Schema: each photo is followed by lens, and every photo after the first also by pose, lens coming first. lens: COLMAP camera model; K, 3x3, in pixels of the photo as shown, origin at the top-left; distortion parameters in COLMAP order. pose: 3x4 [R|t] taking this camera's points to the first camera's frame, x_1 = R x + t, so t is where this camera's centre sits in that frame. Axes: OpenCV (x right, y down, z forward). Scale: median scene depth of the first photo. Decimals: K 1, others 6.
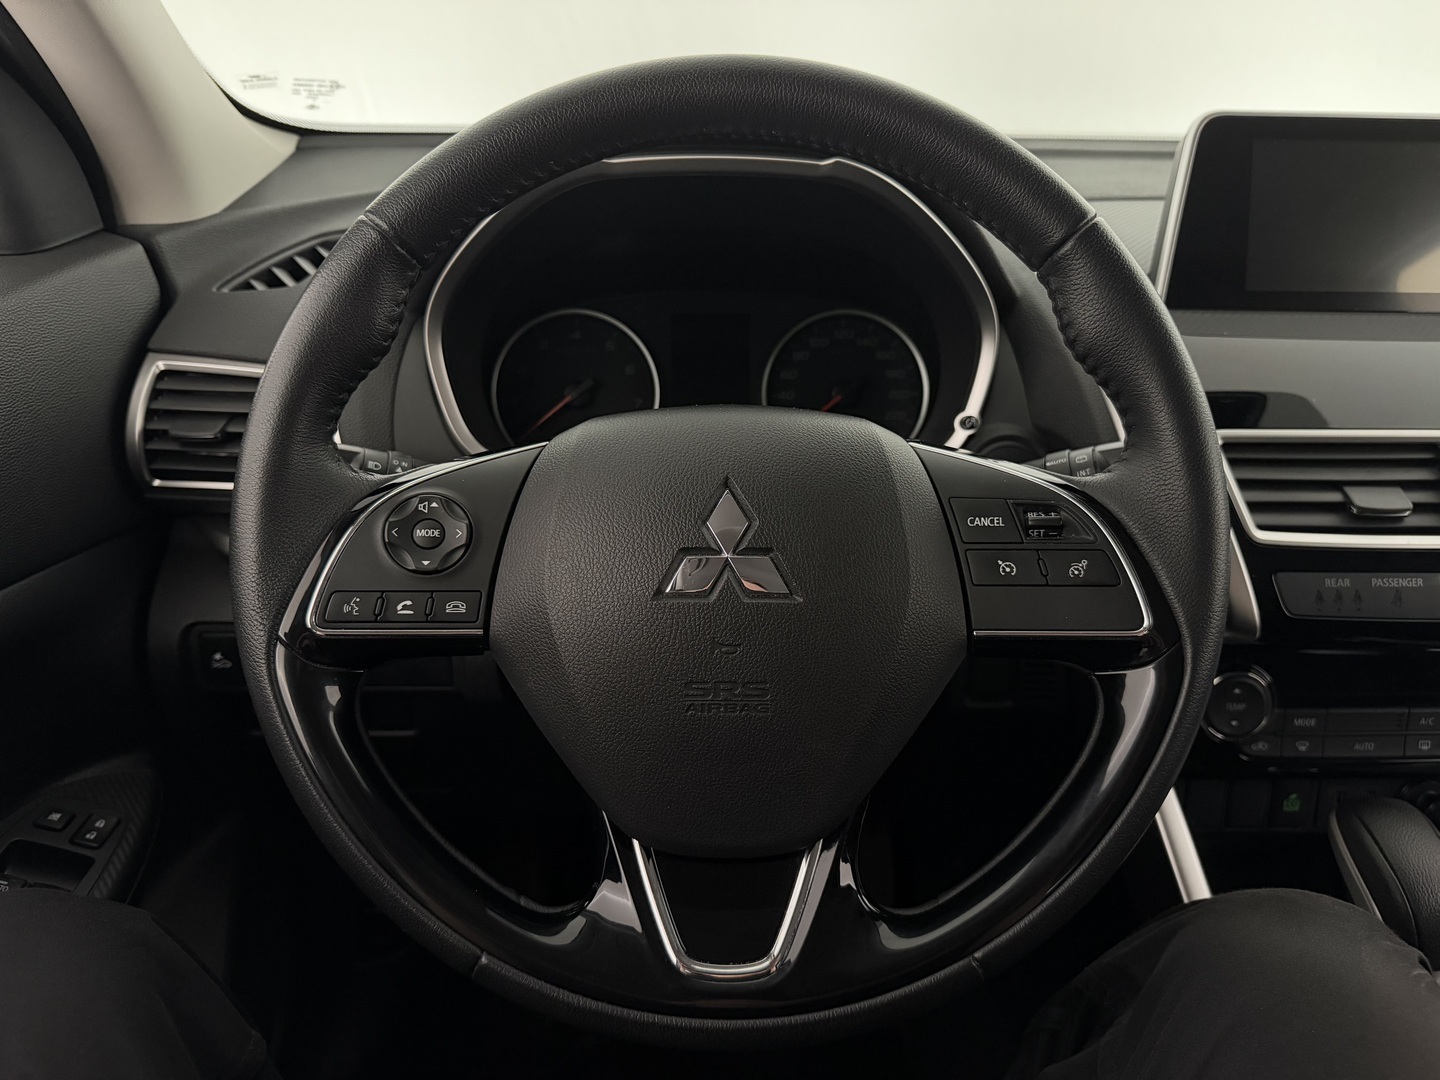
lens RADIAL K [[998.3, 0, 716.1], [0, 998.3, 539.6], [0, 0, 1]] dist [-0.022175, -0.006224]
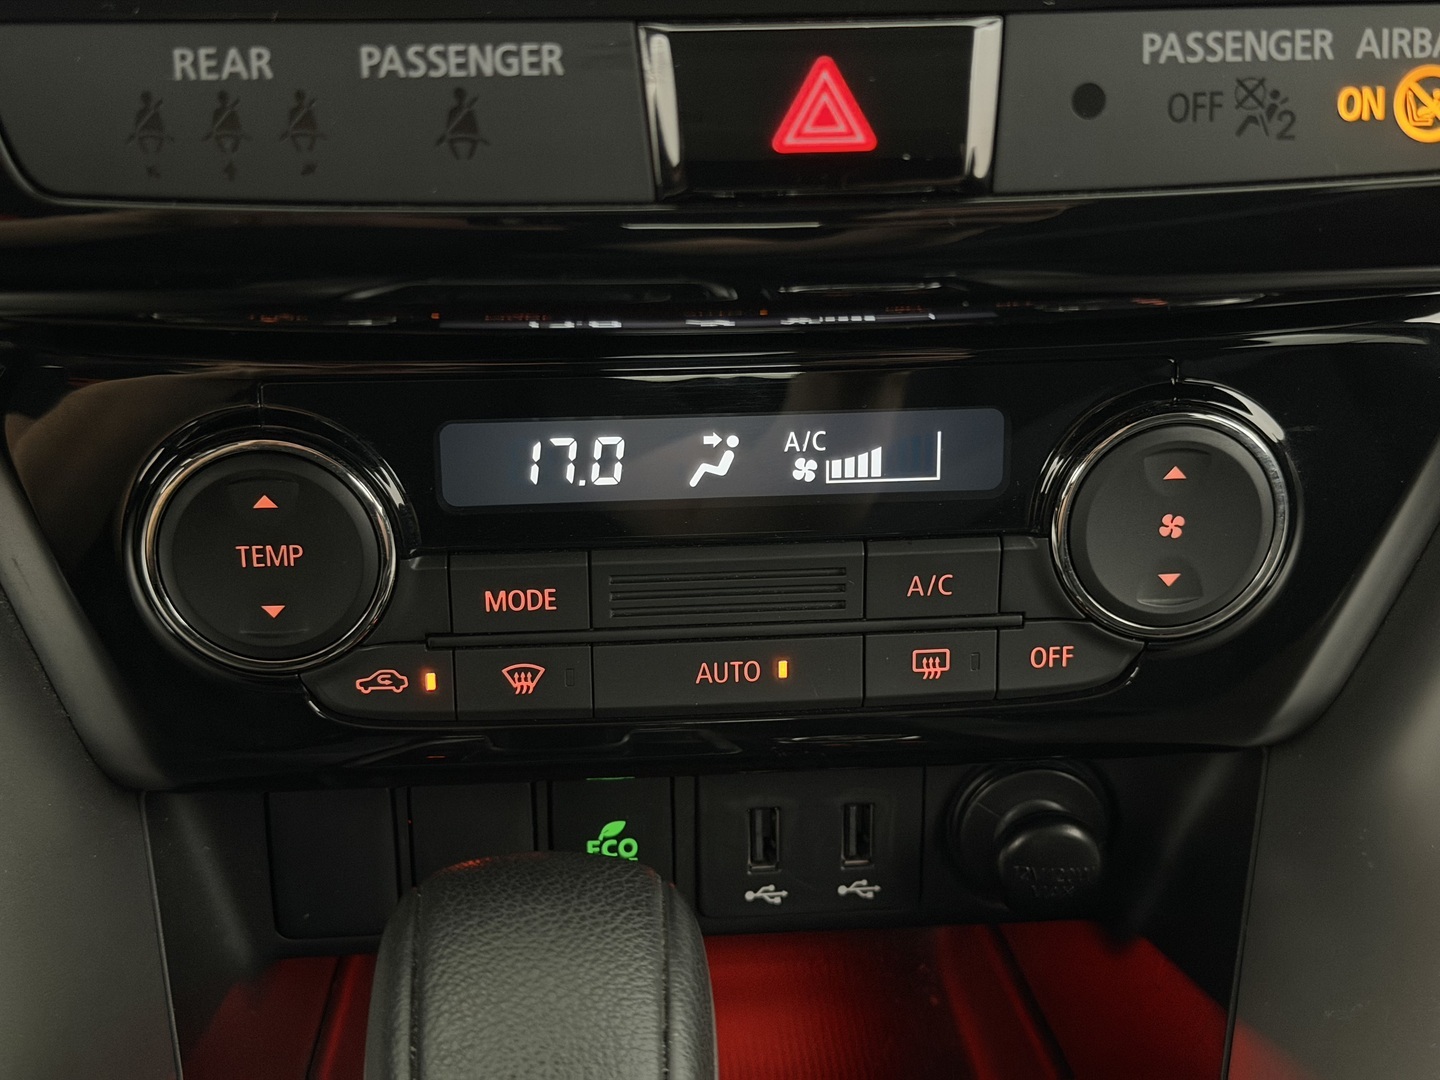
lens RADIAL K [[2032.4, 0, 722.8], [0, 2032.4, 539.2], [0, 0, 1]] dist [0.065720, 0.000000]
pose [[0.995784, -0.031556, 0.086129, 0.721856], [0.019382, 0.990147, 0.138685, 0.096664], [-0.089657, -0.136431, 0.986584, 0.454736]]
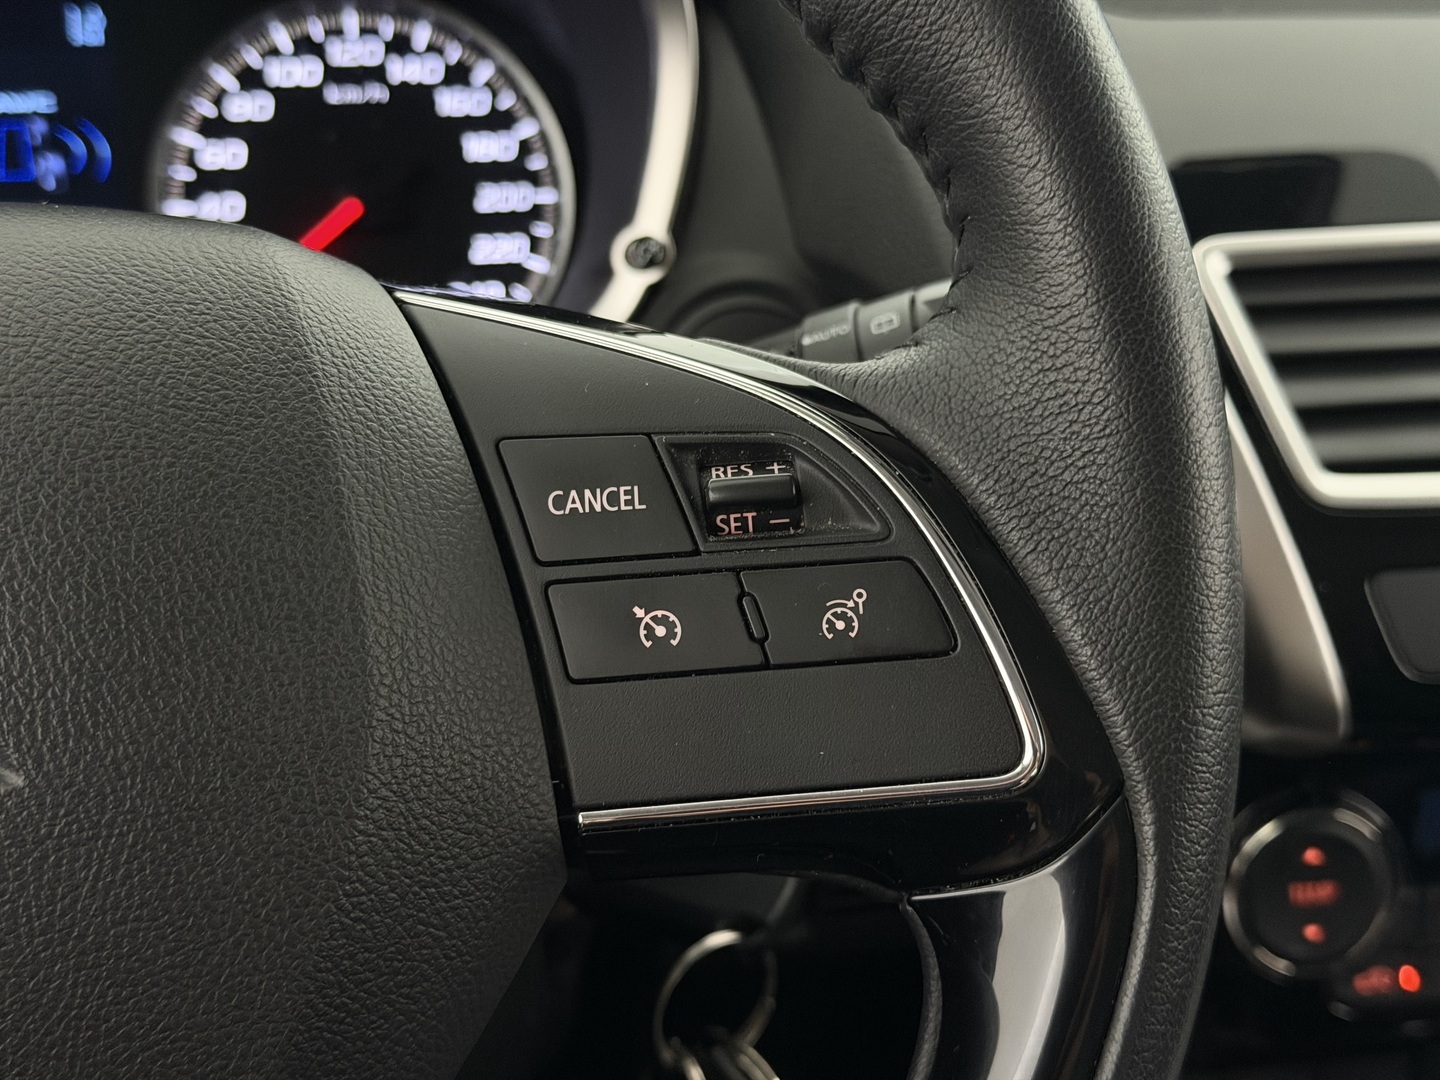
lens RADIAL K [[2032.4, 0, 721.4], [0, 2032.4, 541.1], [0, 0, 1]] dist [0.065720, 0.000000]
pose [[0.978812, -0.070291, 0.192317, 0.143351], [0.070846, 0.997479, 0.003996, -0.002760], [-0.192114, 0.009714, 0.981325, 0.226147]]
